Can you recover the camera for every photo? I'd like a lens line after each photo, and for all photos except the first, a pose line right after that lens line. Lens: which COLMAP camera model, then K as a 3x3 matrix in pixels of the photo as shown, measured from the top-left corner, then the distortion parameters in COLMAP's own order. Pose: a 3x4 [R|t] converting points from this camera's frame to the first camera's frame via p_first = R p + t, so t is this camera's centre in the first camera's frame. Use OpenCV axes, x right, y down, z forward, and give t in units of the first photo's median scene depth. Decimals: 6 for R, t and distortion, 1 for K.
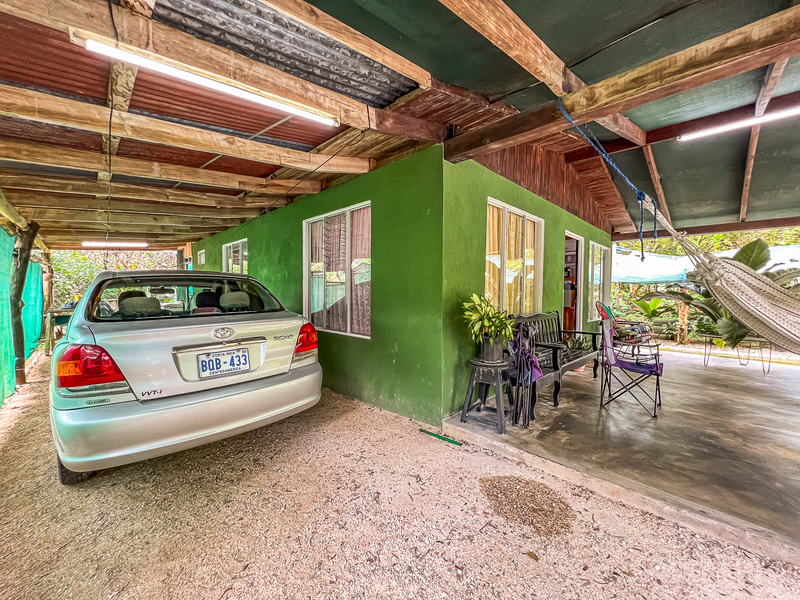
lens RADIAL K [[322.5, 0, 401.4], [0, 322.5, 299.3], [0, 0, 1]] dist [-0.002773, 0.000404]
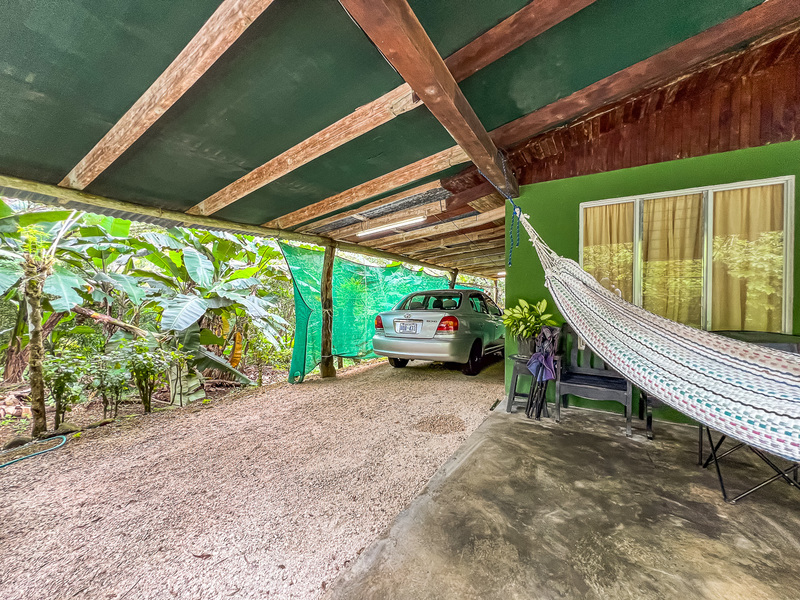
lens RADIAL K [[322.5, 0, 398.7], [0, 322.5, 301.9], [0, 0, 1]] dist [-0.002773, 0.000404]
pose [[0.231173, -0.004509, -0.972902, 1.626582], [-0.031685, 0.999424, -0.012161, 0.026143], [0.972397, 0.033638, 0.230897, 0.330757]]
